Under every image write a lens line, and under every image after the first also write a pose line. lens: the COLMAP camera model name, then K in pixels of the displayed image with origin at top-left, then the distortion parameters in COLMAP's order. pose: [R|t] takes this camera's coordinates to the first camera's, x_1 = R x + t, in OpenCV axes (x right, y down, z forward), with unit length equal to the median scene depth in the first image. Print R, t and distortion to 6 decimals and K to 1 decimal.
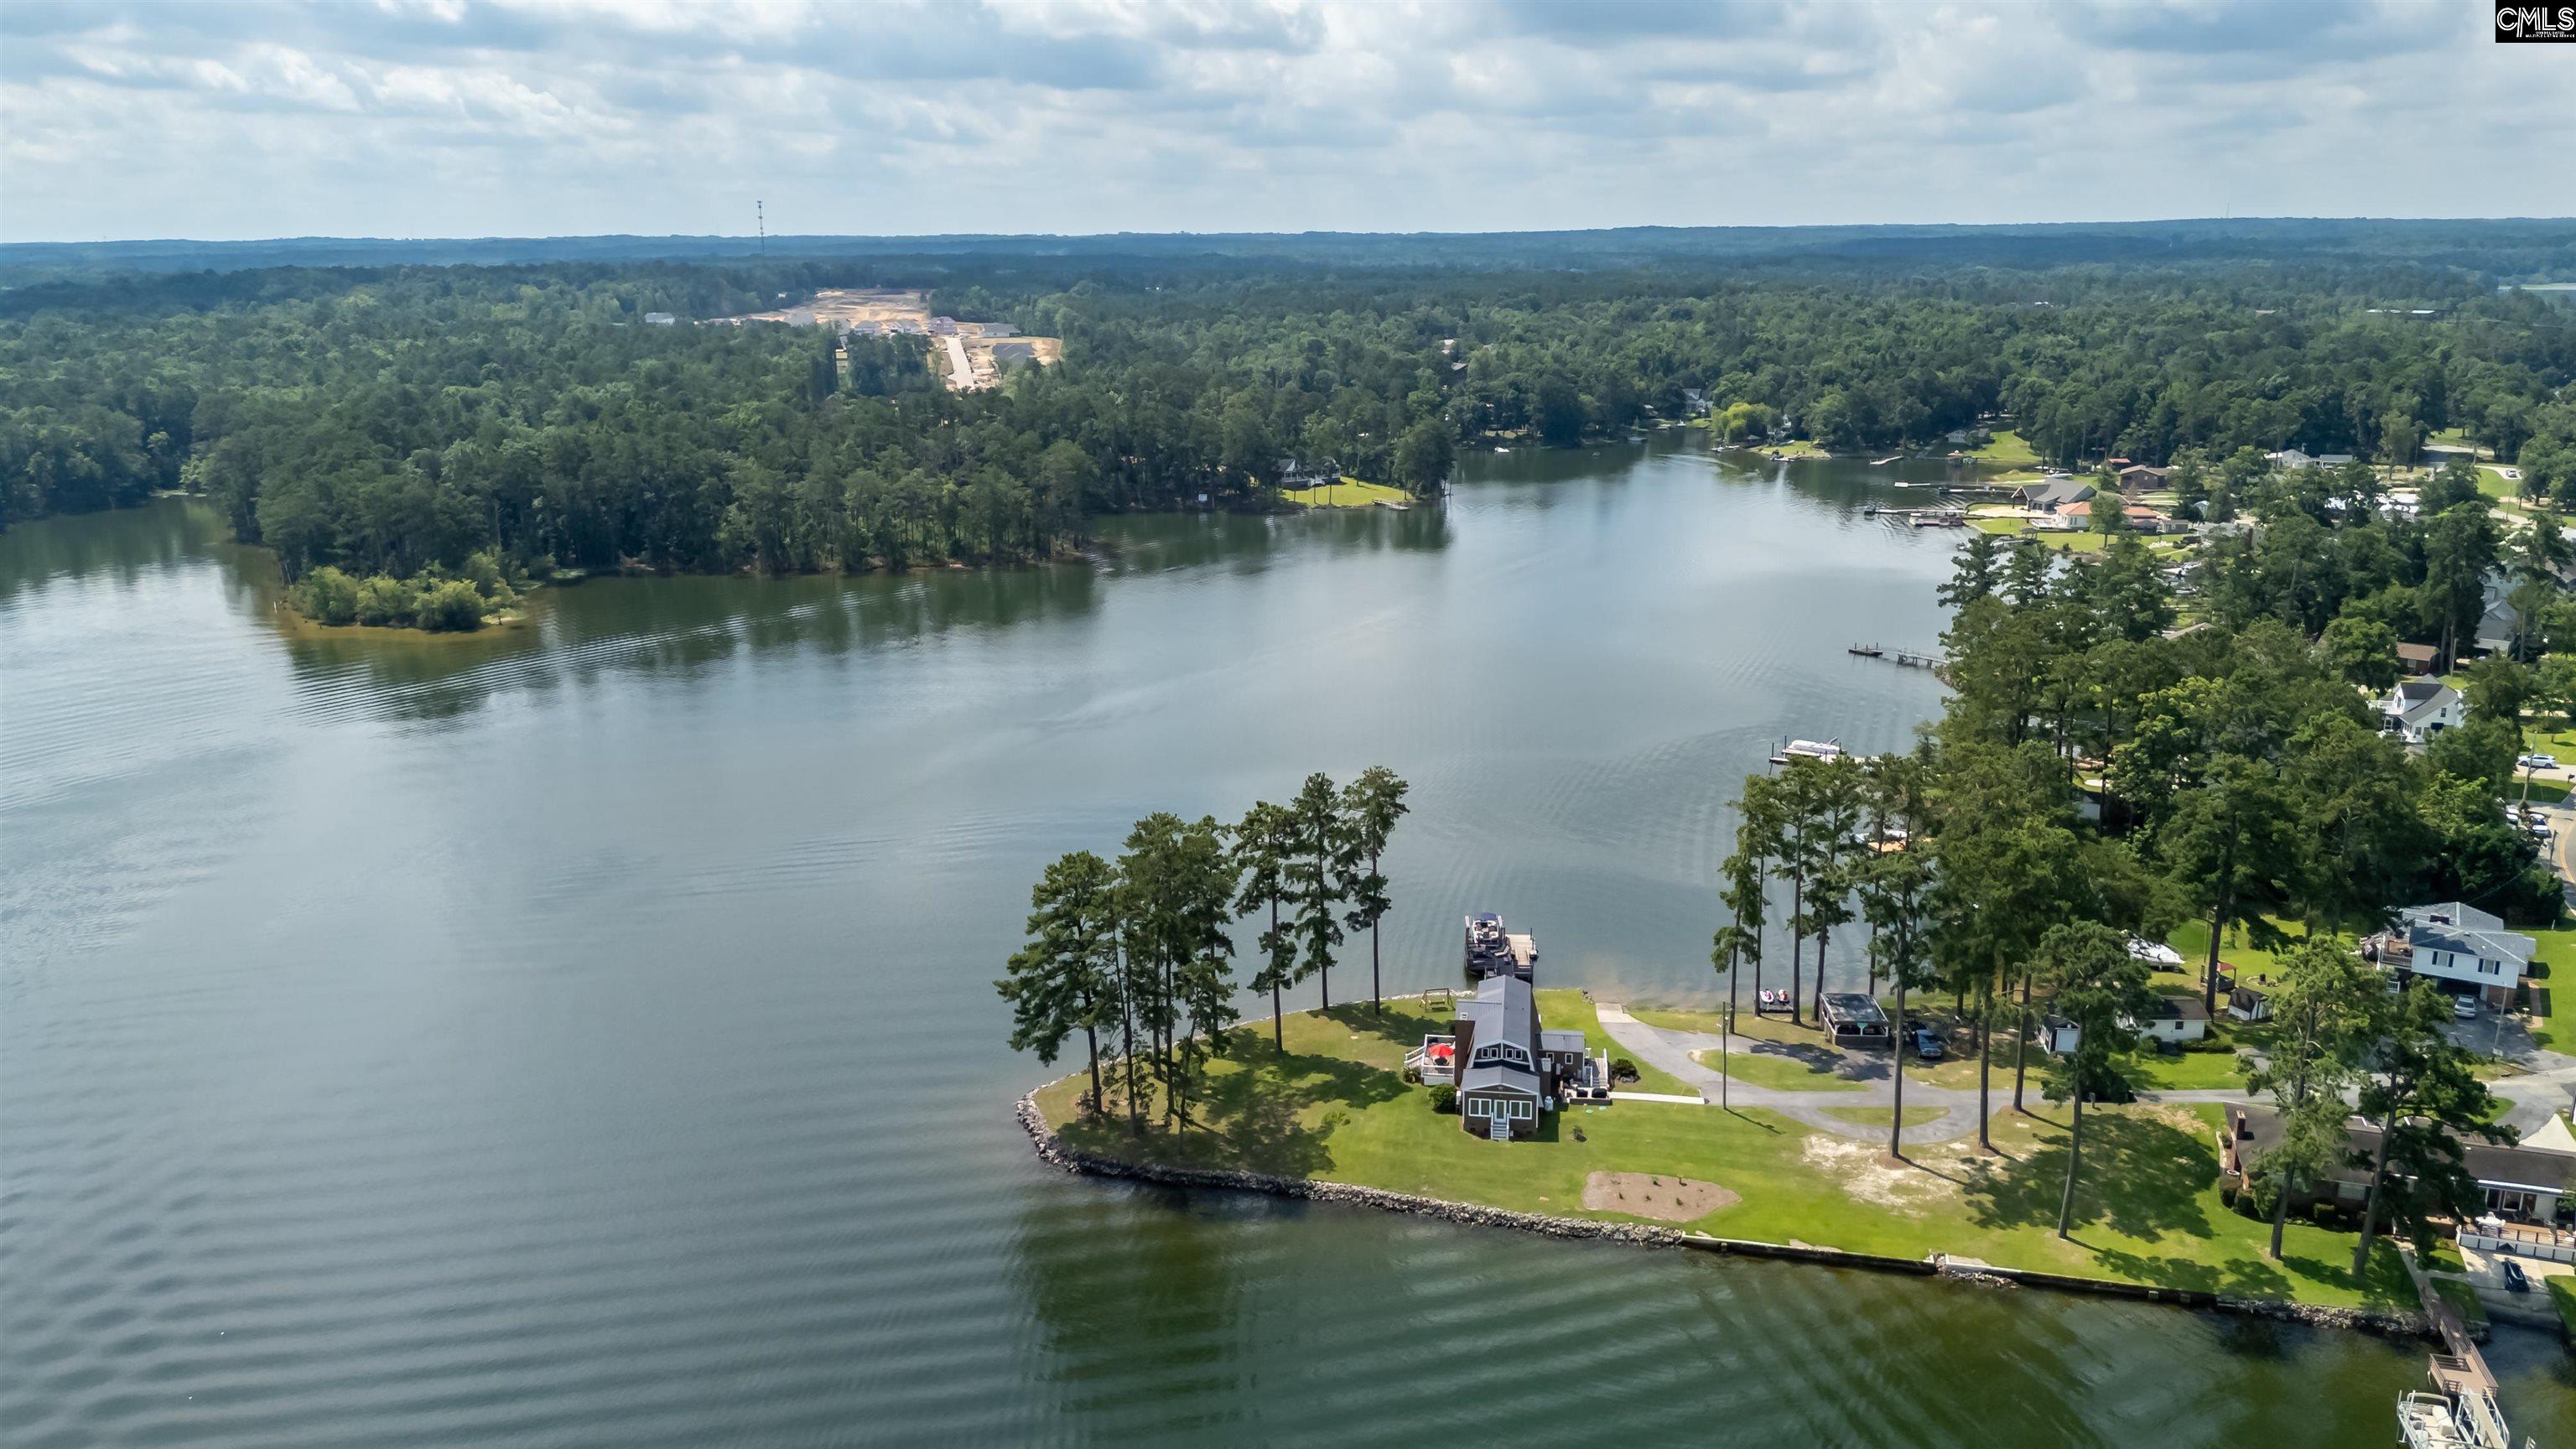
lens RADIAL K [[1924.0, 0, 1298.5], [0, 1924.0, 720.1], [0, 0, 1]] dist [0.078046, -0.076646]
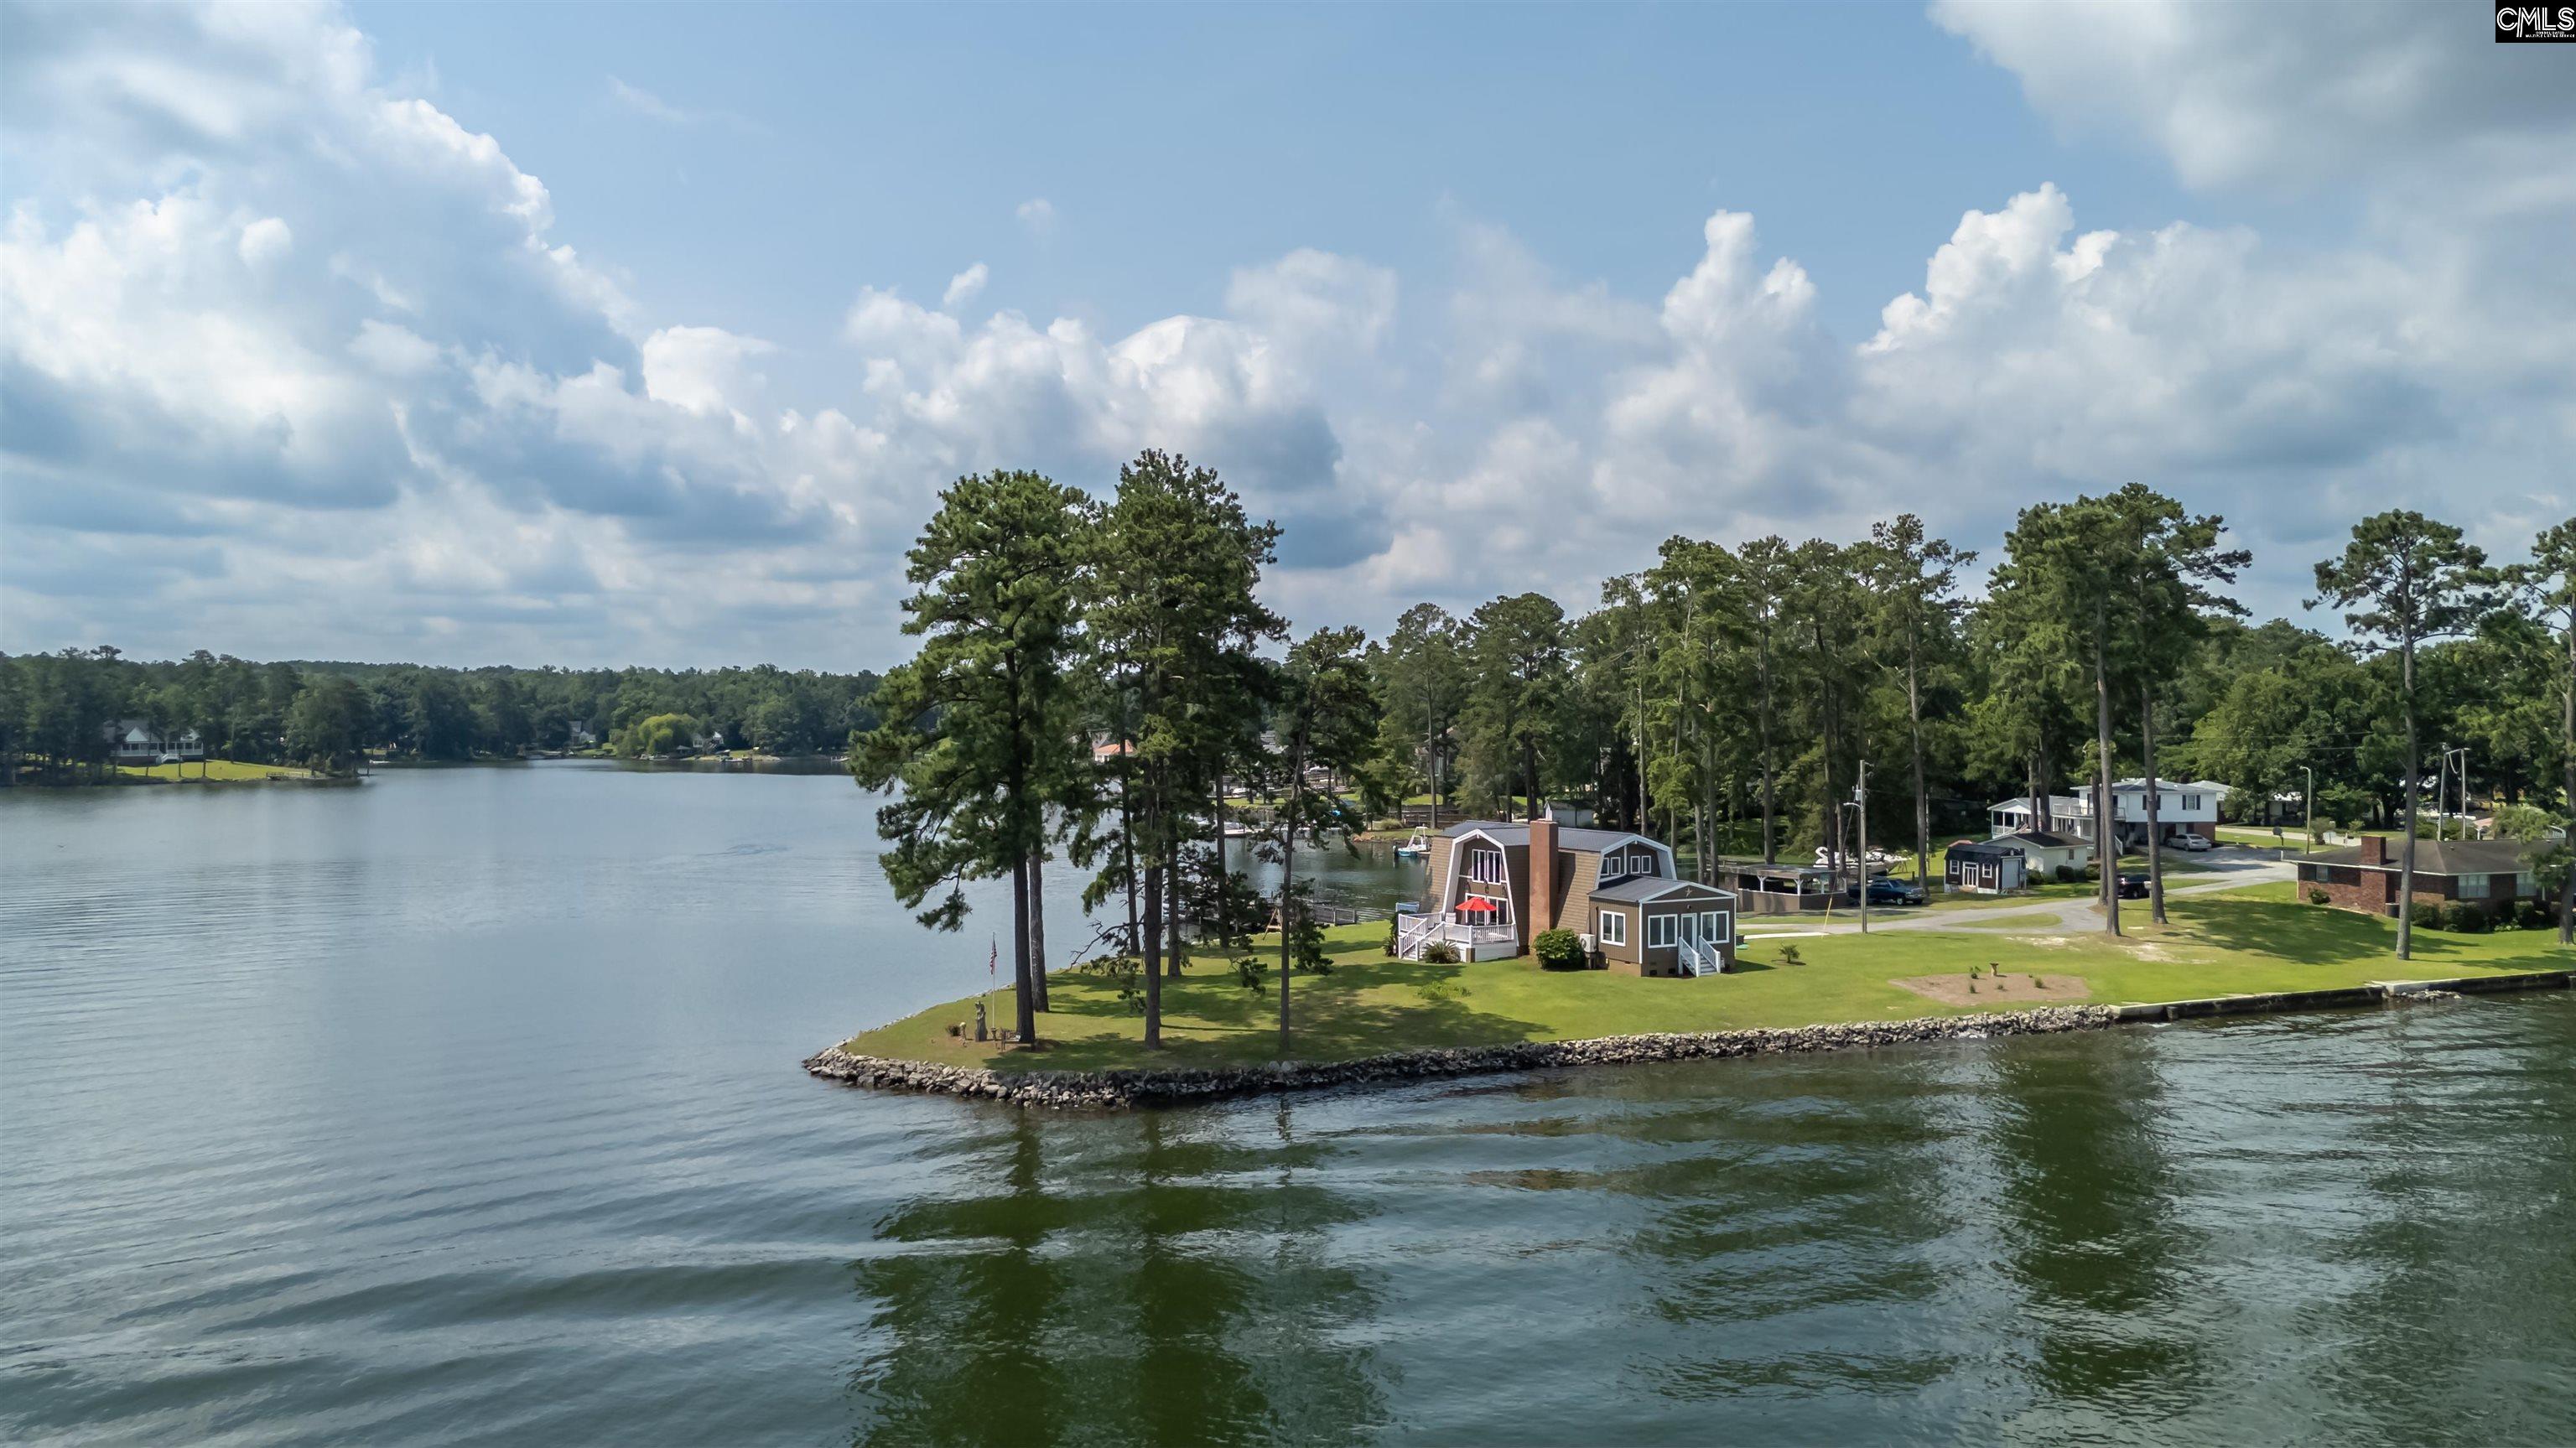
lens RADIAL K [[1910.1, 0, 1282.1], [0, 1910.1, 621.2], [0, 0, 1]] dist [0.005863, 0.004286]
pose [[0.787709, 0.045239, 0.614385, -0.097053], [0.143678, 0.956306, -0.254626, 0.065727], [-0.599059, 0.288845, 0.746791, 0.165543]]
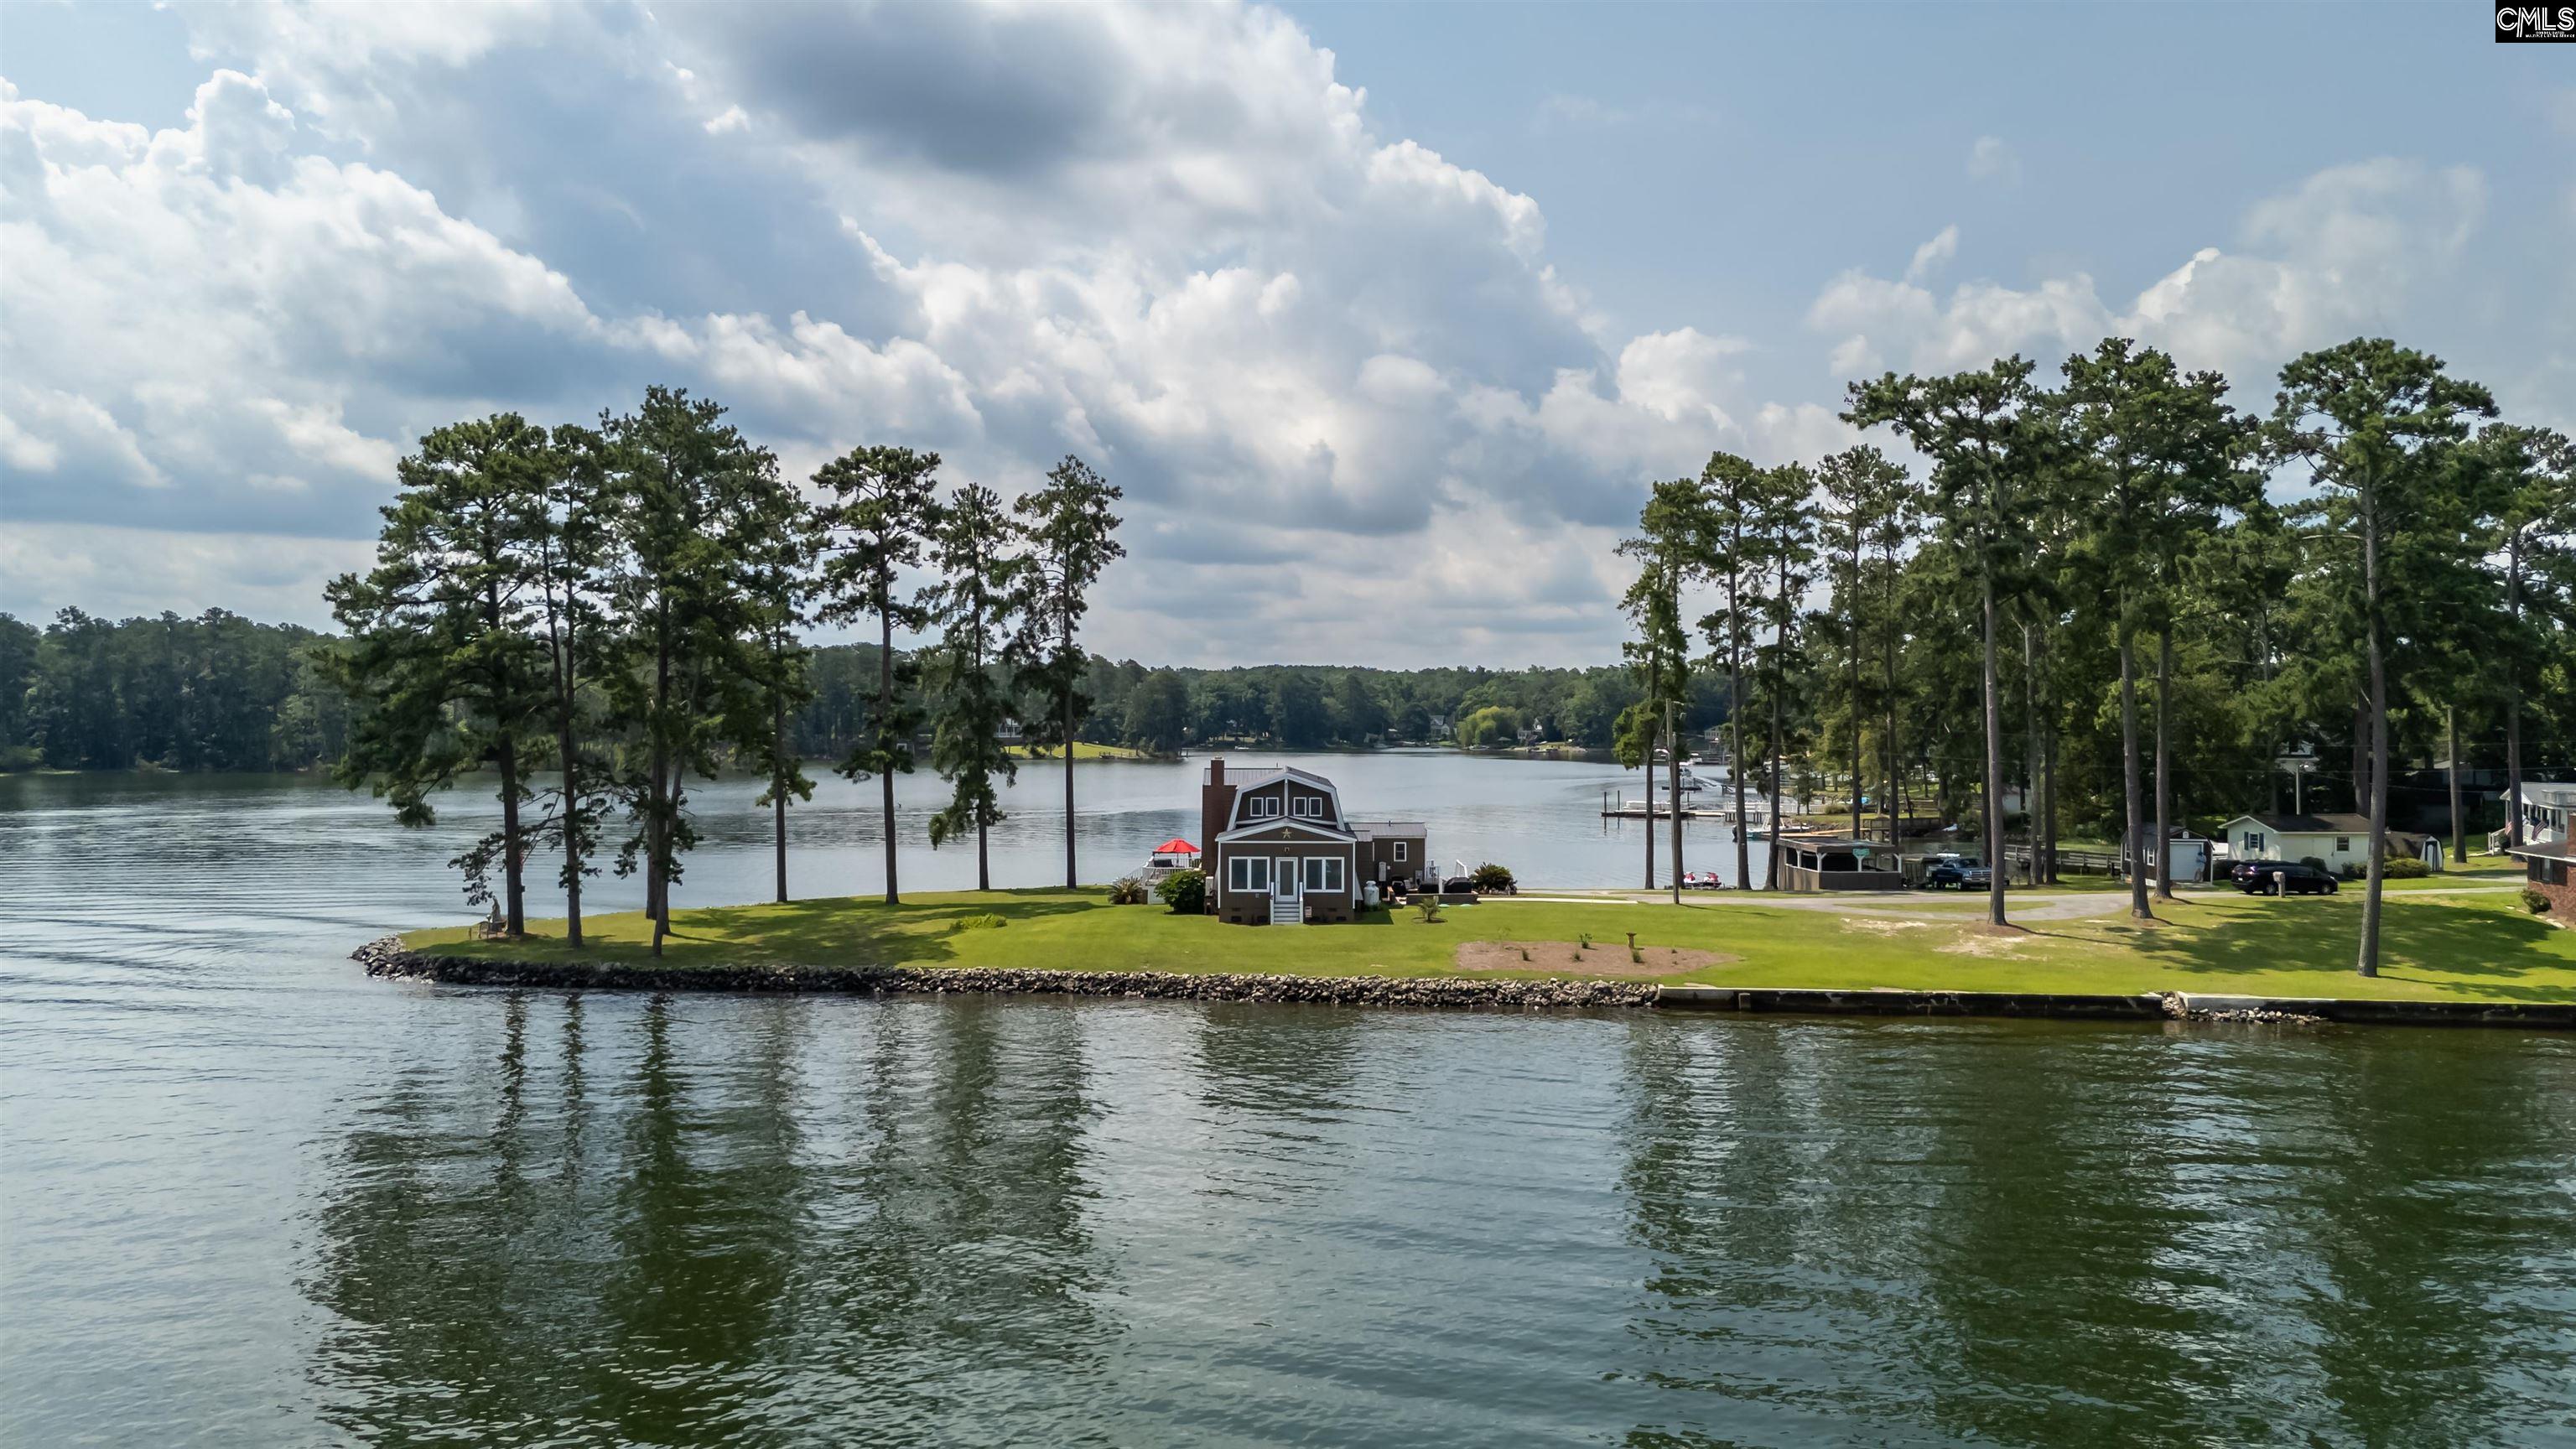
lens RADIAL K [[1879.3, 0, 1294.6], [0, 1879.3, 799.7], [0, 0, 1]] dist [0.115549, -0.143328]
pose [[0.990861, 0.010192, 0.134501, 0.009700], [0.018429, 0.977562, -0.209839, 0.079019], [-0.133622, 0.210400, 0.968440, 0.131862]]
